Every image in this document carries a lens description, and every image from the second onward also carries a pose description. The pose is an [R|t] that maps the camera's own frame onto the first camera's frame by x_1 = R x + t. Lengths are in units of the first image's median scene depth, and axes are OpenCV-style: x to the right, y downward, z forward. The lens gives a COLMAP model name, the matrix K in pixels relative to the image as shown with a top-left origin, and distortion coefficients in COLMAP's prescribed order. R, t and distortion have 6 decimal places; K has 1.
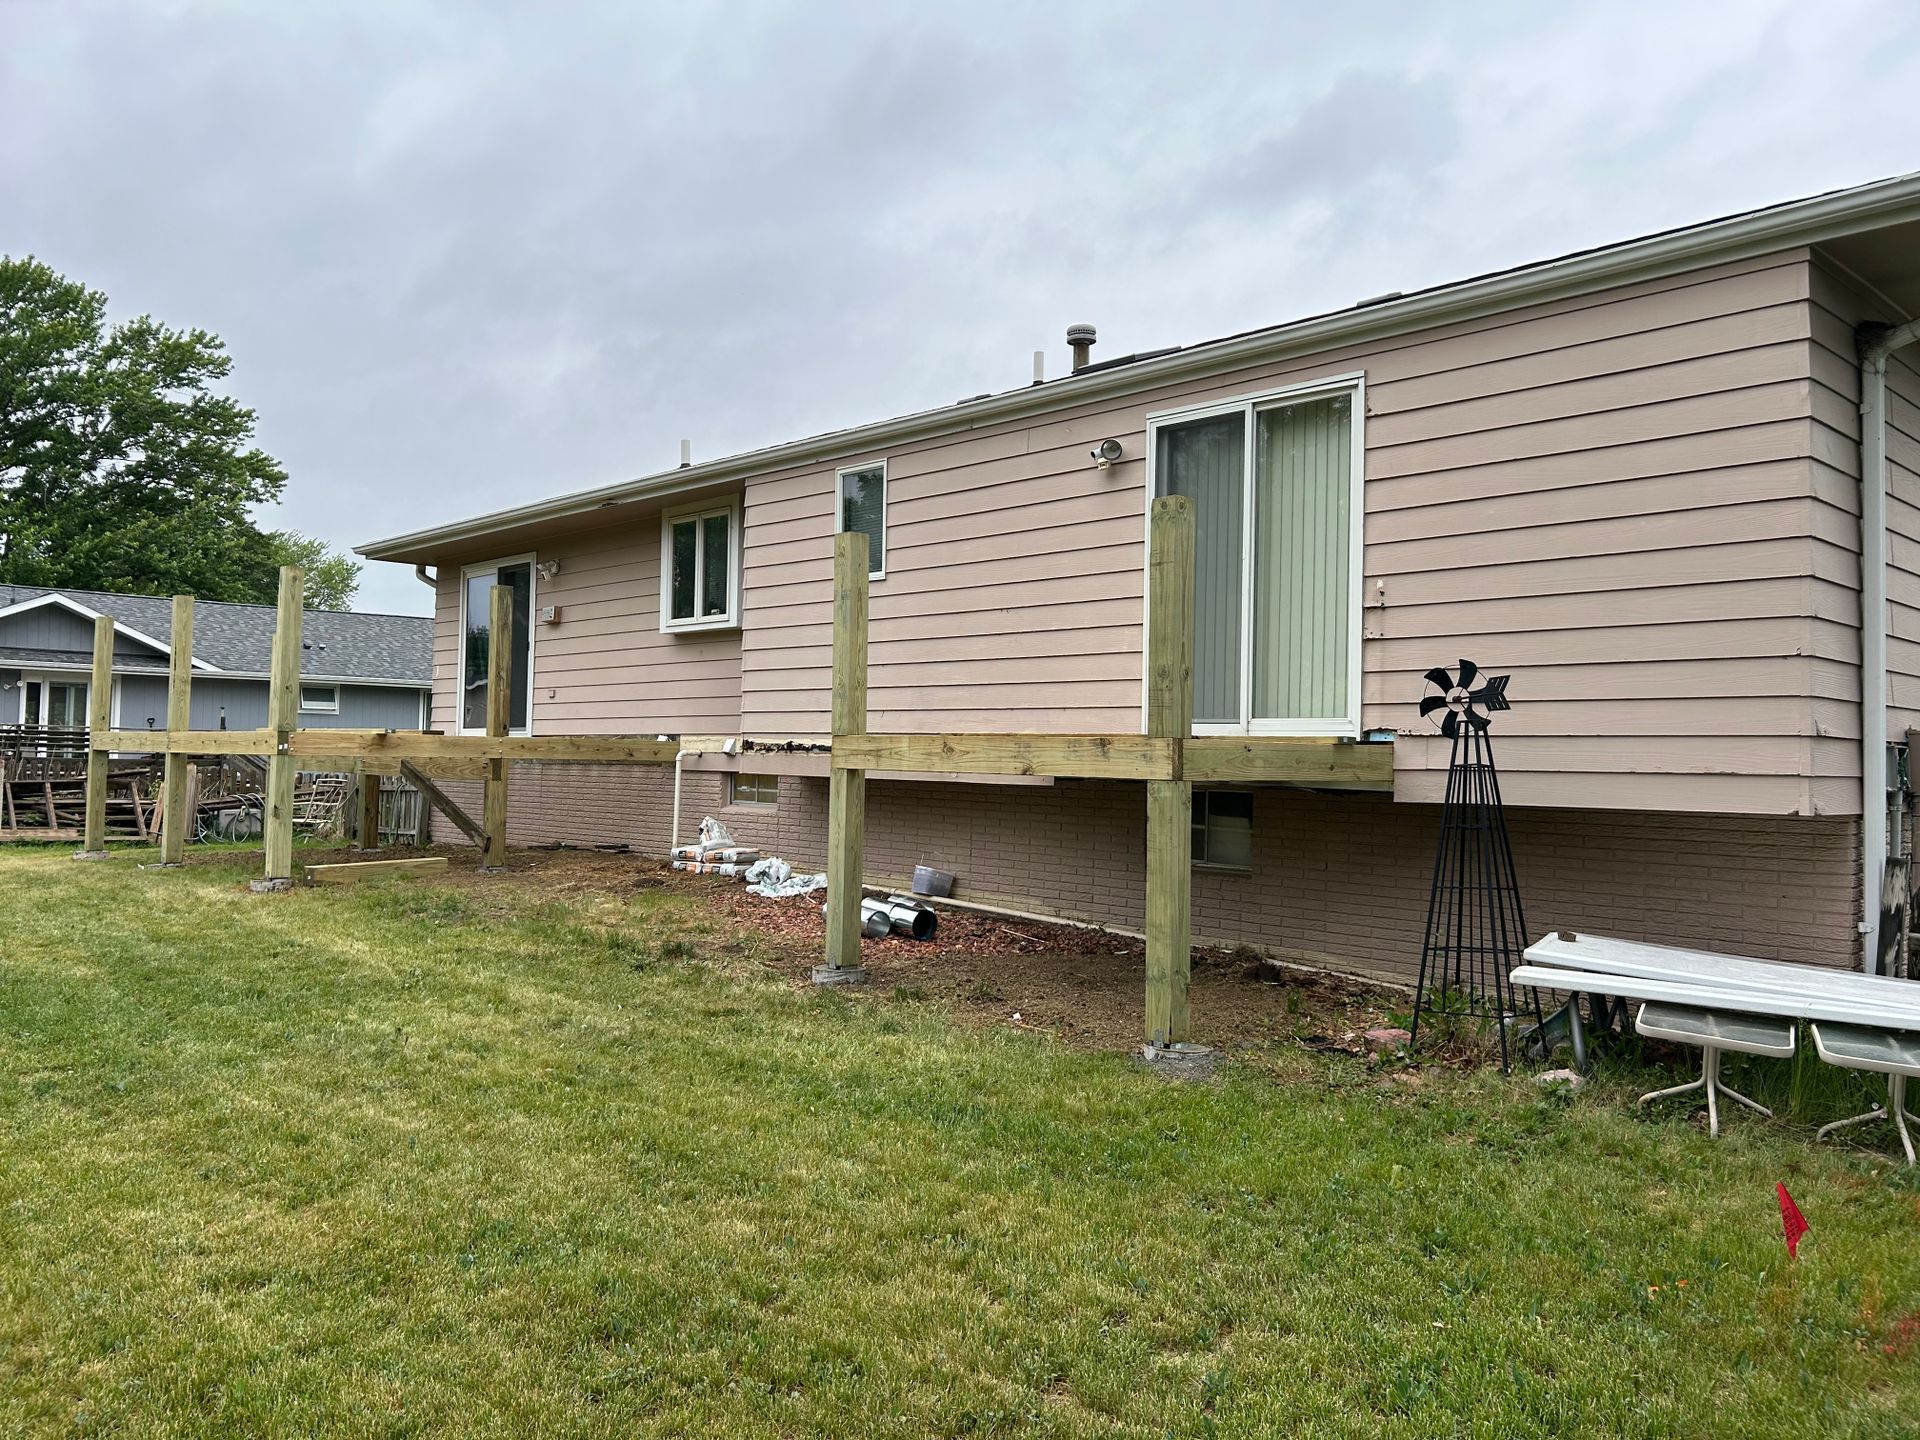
lens RADIAL K [[1456.1, 0, 960.0], [0, 1456.1, 720.0], [0, 0, 1]] dist [0.044510, -0.039770]
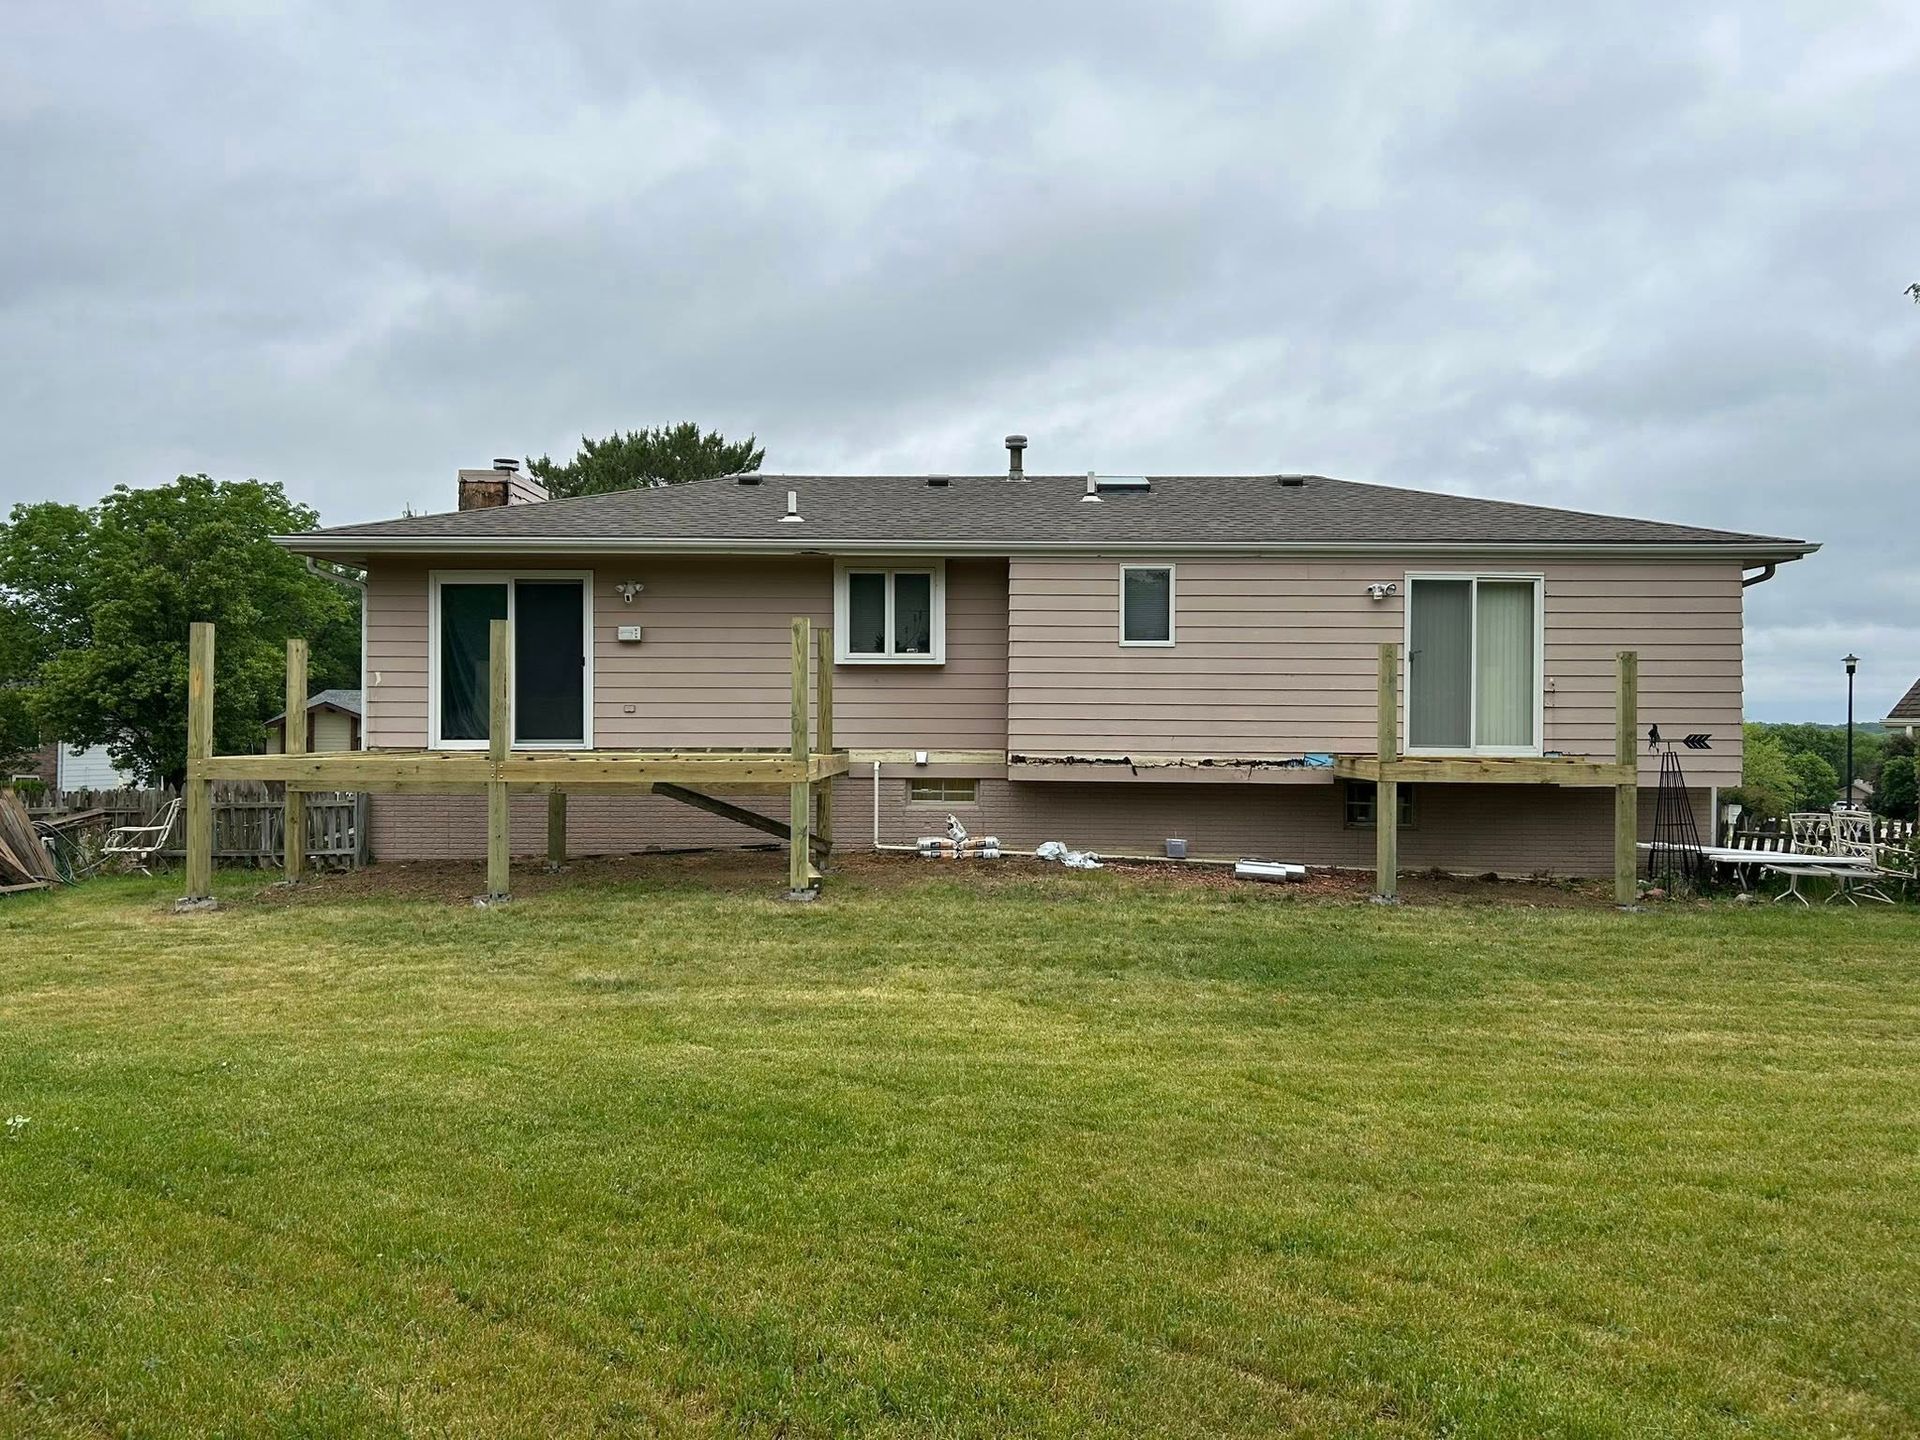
lens RADIAL K [[1435.5, 0, 960.0], [0, 1435.5, 720.0], [0, 0, 1]] dist [0.082395, -0.115742]
pose [[0.699827, -0.011270, 0.714224, -1.171499], [-0.012643, 0.999523, 0.028160, -0.057308], [-0.714201, -0.028737, 0.699351, 0.124861]]
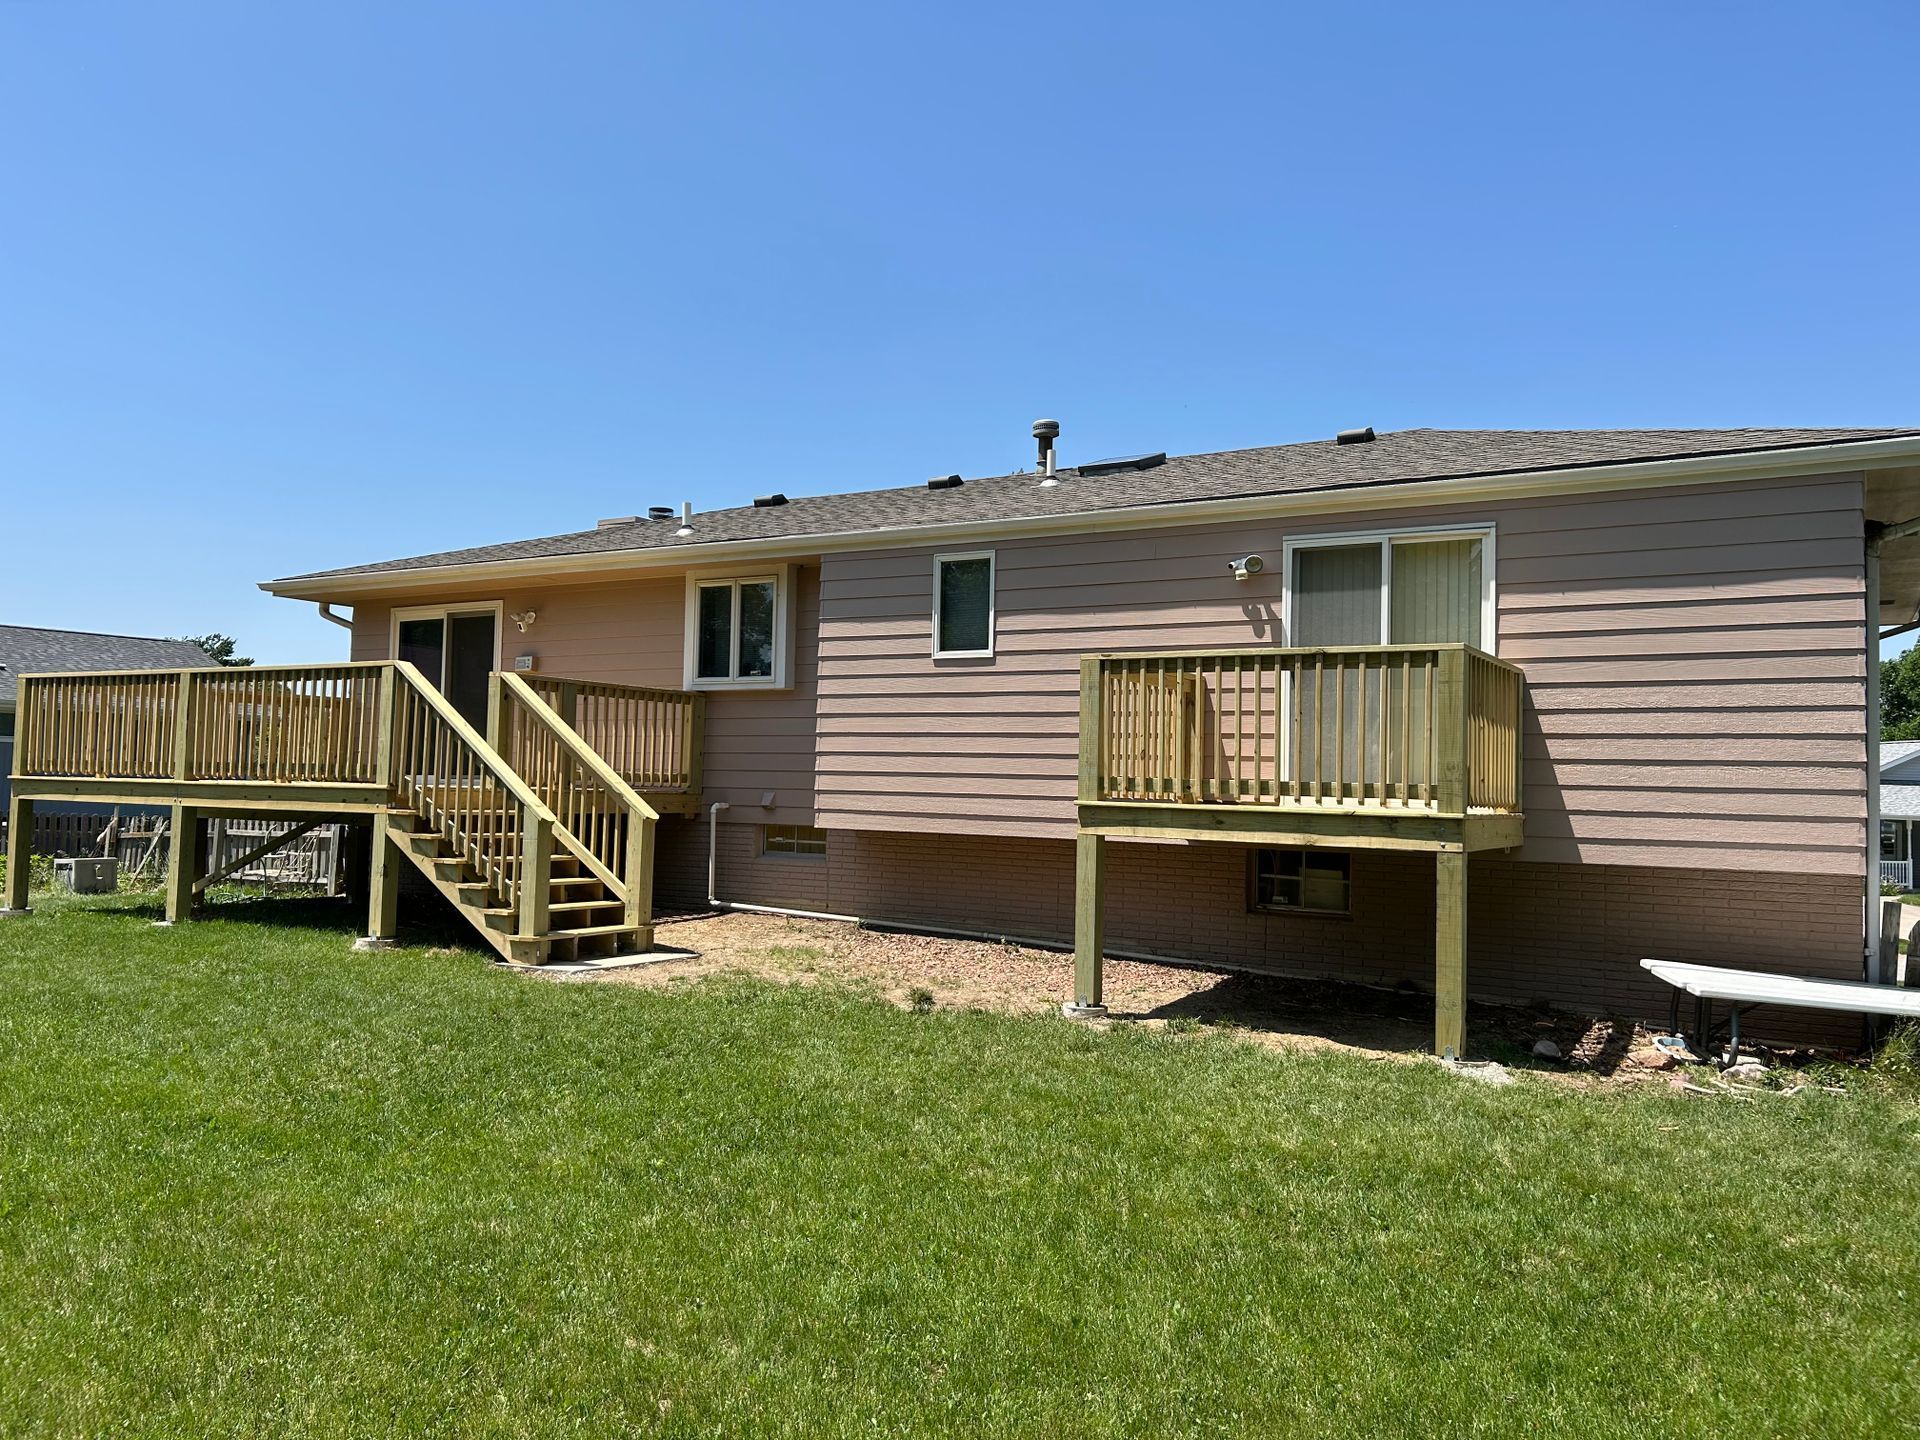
lens RADIAL K [[1435.5, 0, 960.0], [0, 1435.5, 720.0], [0, 0, 1]] dist [0.082395, -0.115742]
pose [[0.962205, 0.017228, 0.271782, -0.355565], [-0.012720, 0.999751, -0.018340, -0.026137], [-0.272030, 0.014190, 0.962184, -0.059958]]
